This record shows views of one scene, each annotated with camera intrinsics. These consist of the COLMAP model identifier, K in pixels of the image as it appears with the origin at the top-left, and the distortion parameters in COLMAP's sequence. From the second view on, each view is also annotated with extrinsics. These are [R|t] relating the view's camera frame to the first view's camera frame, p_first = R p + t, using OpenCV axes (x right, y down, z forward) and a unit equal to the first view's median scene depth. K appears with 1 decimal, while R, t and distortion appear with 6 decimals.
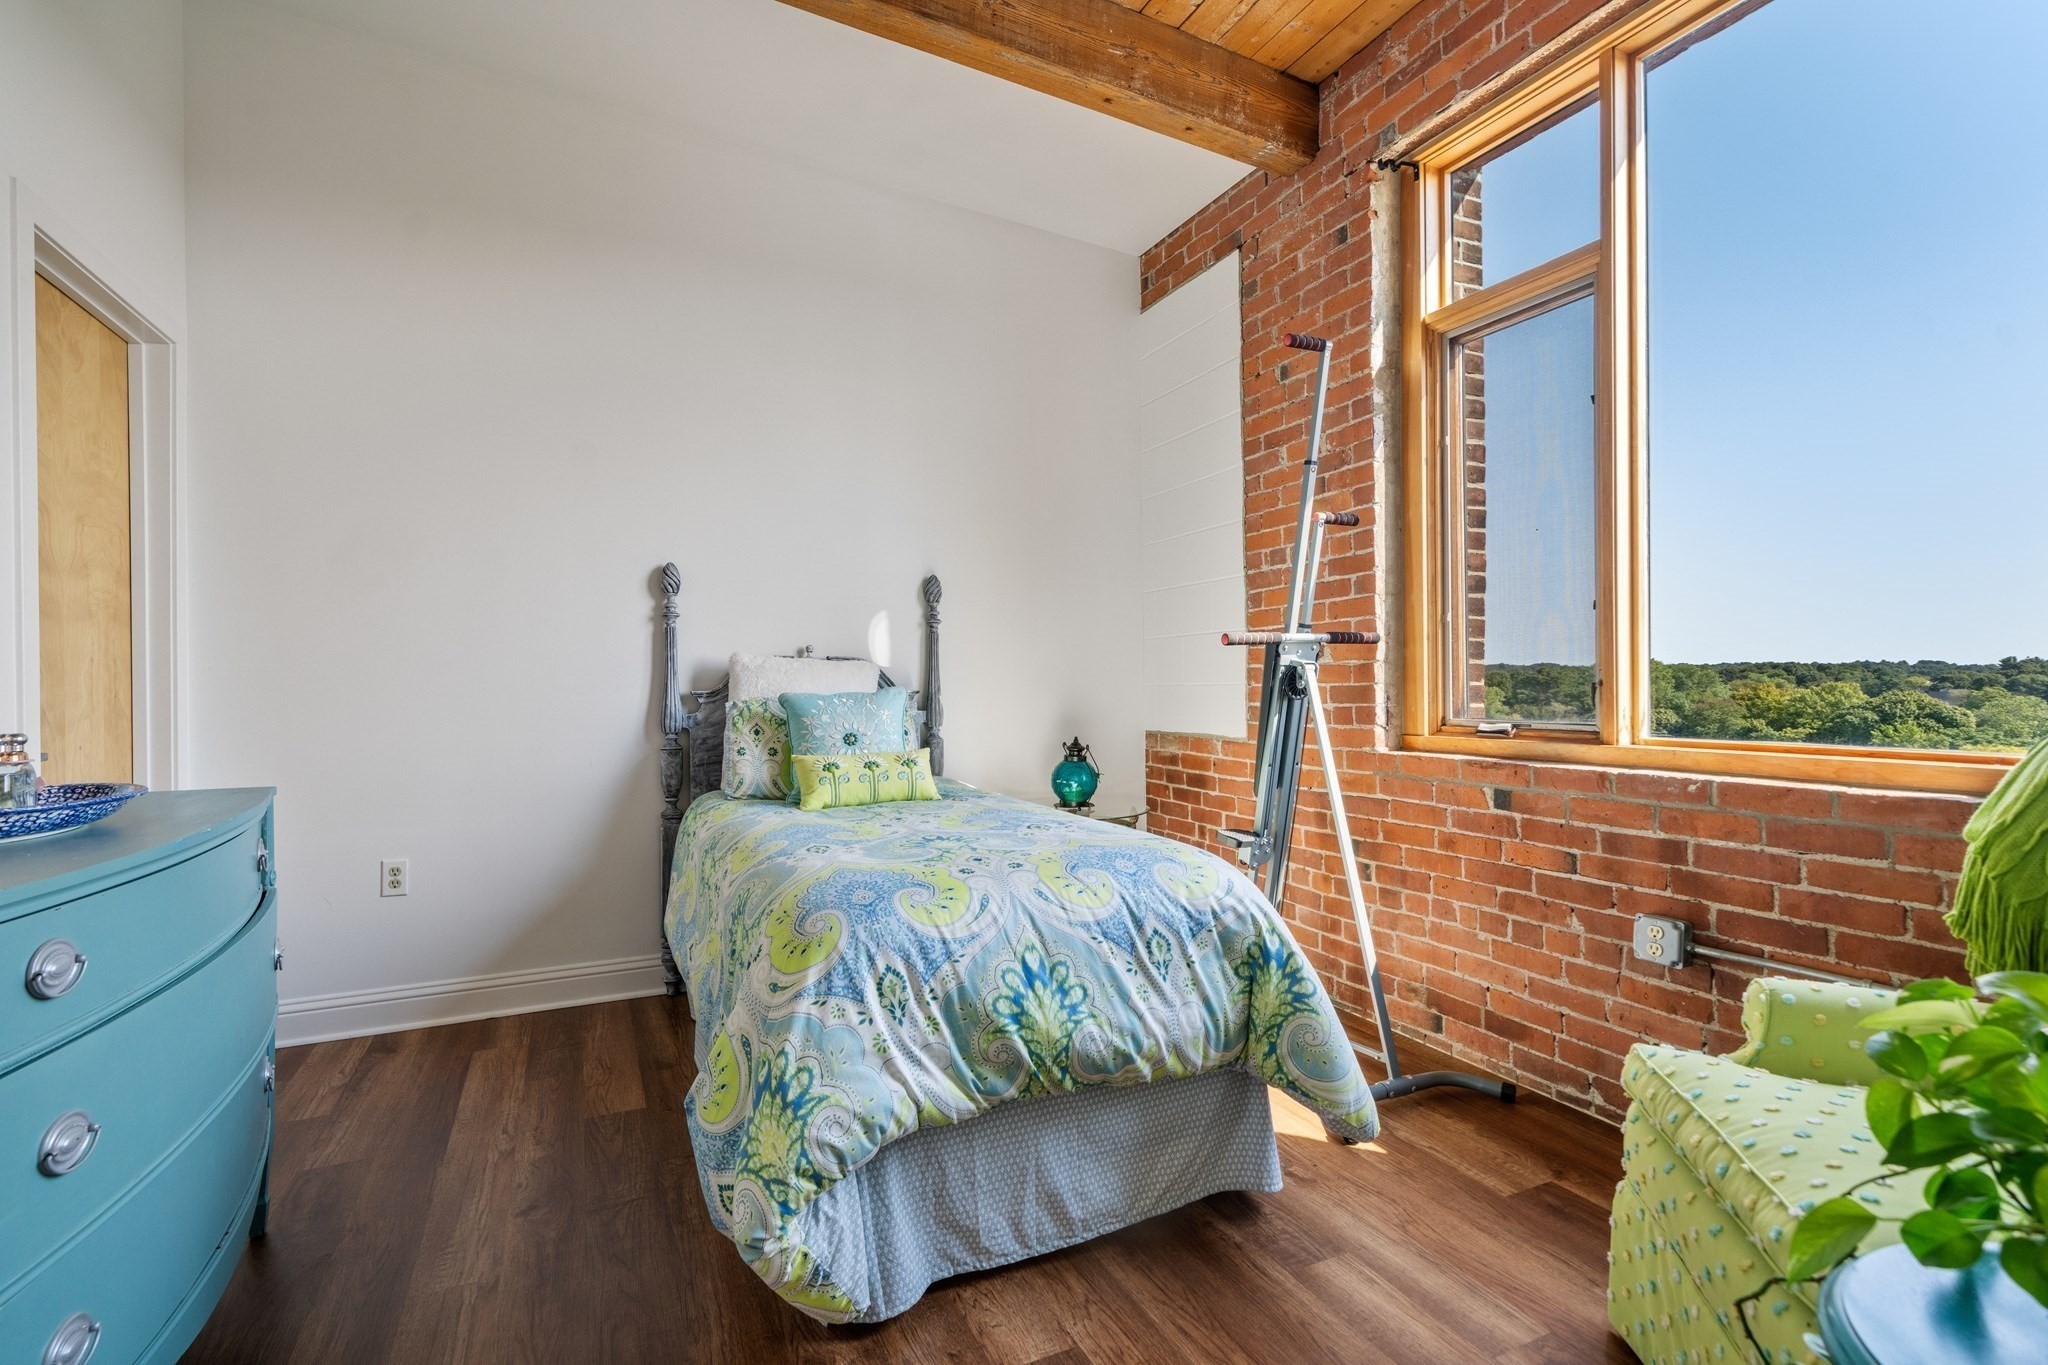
lens RADIAL K [[951.2, 0, 1024.8], [0, 951.2, 689.1], [0, 0, 1]] dist [0.000855, 0.000083]
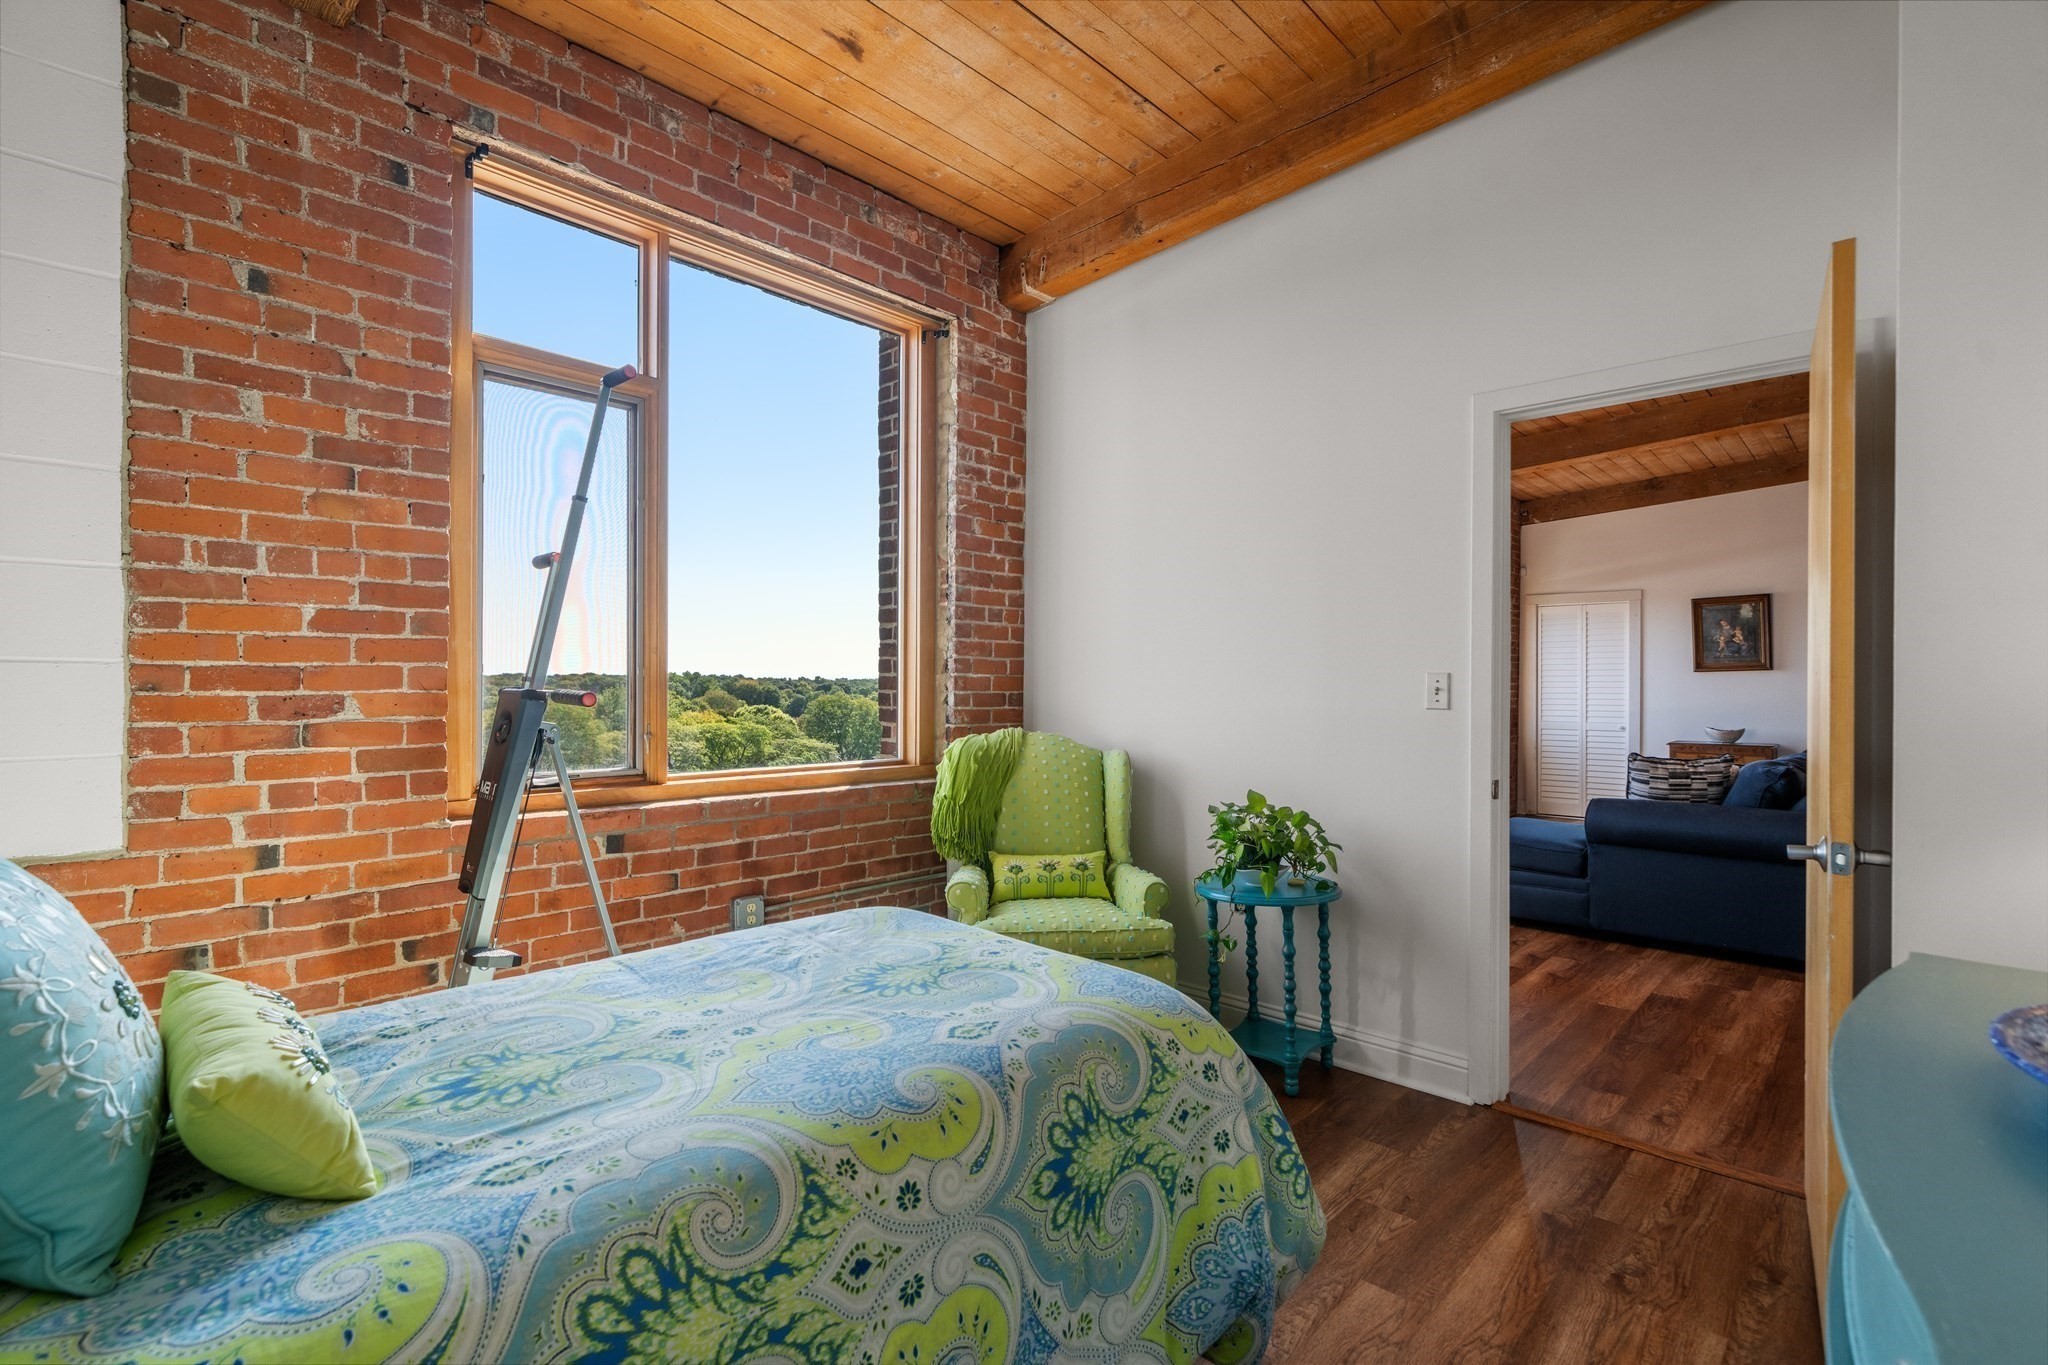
lens RADIAL K [[951.2, 0, 1015.2], [0, 951.2, 686.1], [0, 0, 1]] dist [0.000855, 0.000083]
pose [[-0.368735, 0.003026, 0.929530, -0.705311], [0.000455, 0.999995, -0.003075, -0.064307], [-0.929535, -0.000711, -0.368734, 0.994157]]
